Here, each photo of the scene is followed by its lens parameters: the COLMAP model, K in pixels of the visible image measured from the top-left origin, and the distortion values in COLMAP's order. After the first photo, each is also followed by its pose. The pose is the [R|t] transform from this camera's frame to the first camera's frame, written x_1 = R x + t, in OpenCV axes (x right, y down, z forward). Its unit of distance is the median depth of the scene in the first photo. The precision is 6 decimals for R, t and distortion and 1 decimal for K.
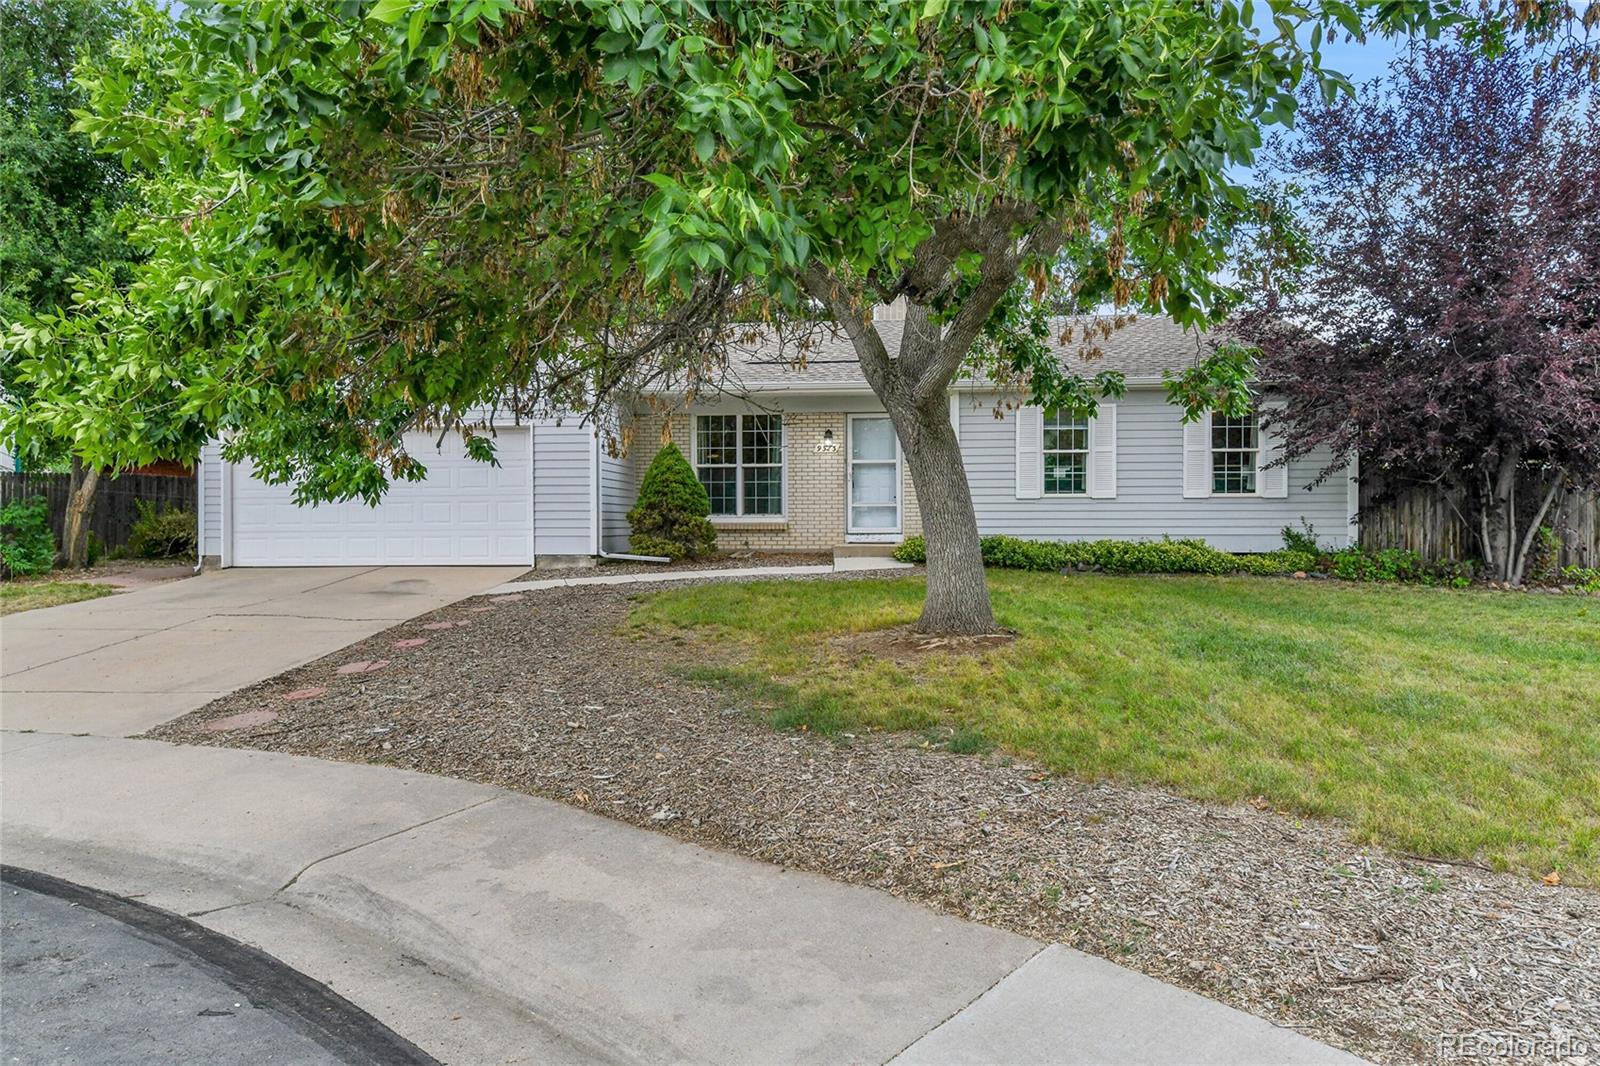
lens RADIAL K [[999.4, 0, 800.0], [0, 999.4, 533.0], [0, 0, 1]] dist [0.000755, 0.000011]
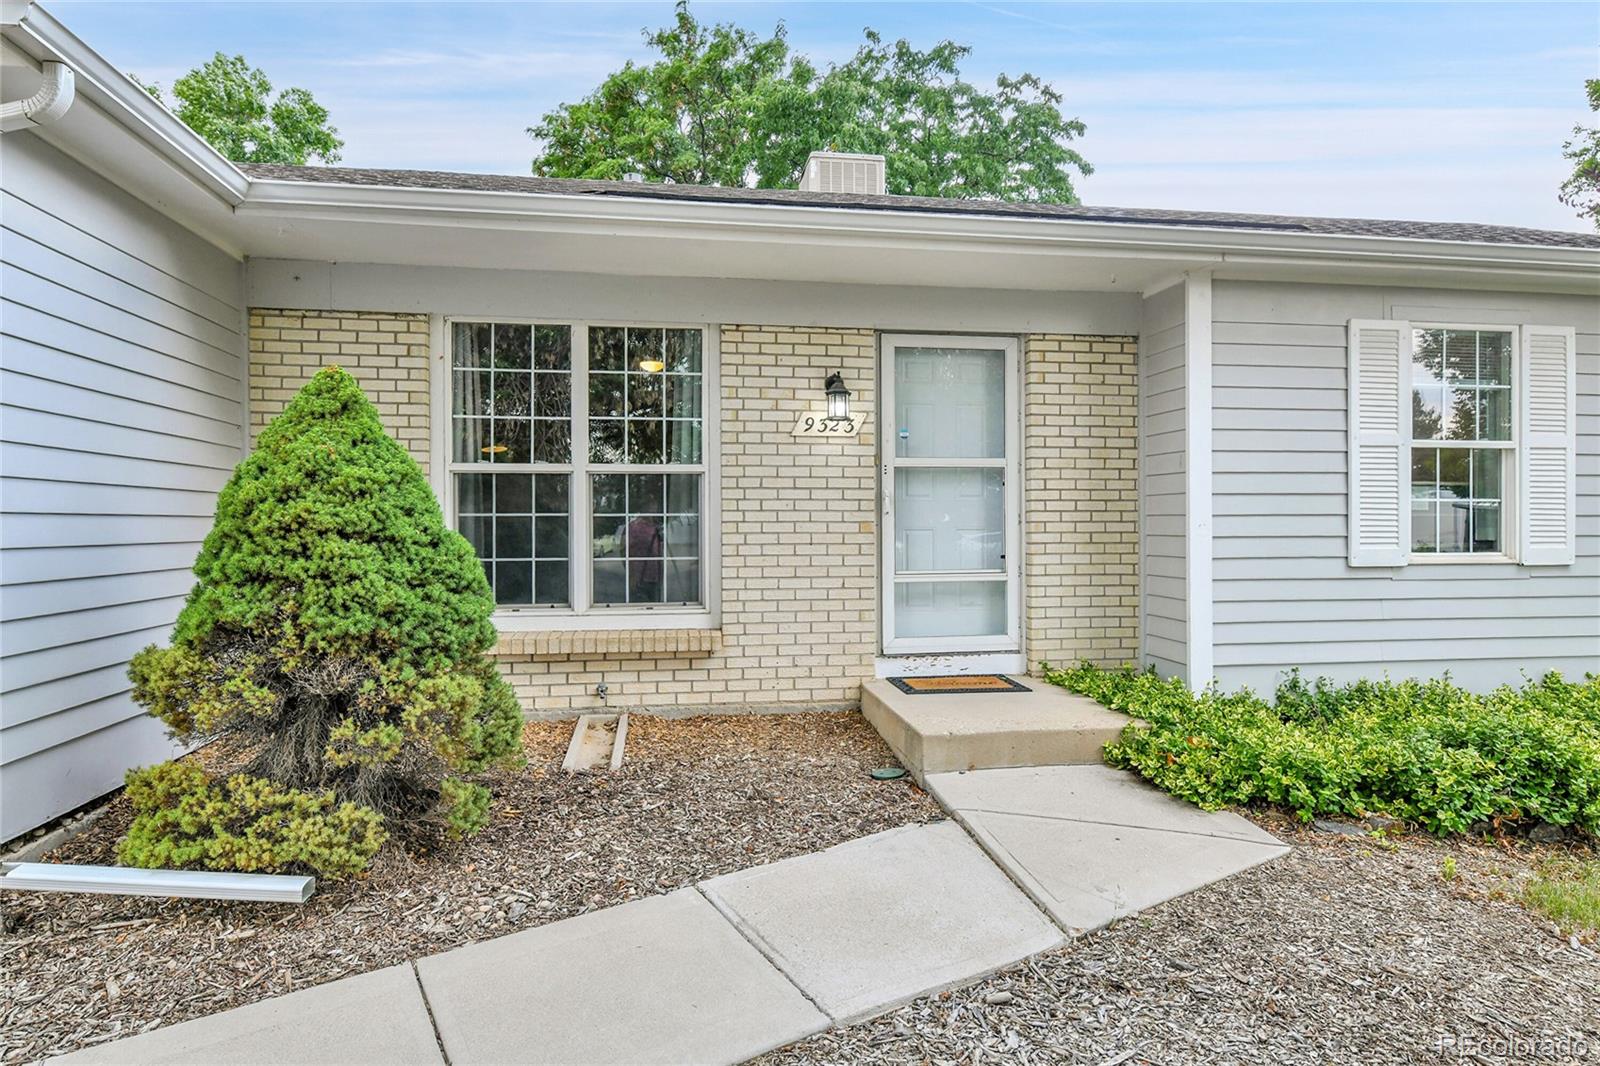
lens RADIAL K [[912.1, 0, 800.0], [0, 912.1, 533.0], [0, 0, 1]] dist [-0.001372, -0.000108]
pose [[0.970187, -0.001154, 0.242356, -0.064256], [0.001642, 0.999997, -0.001814, -0.044726], [-0.242353, 0.002157, 0.970186, 0.680056]]
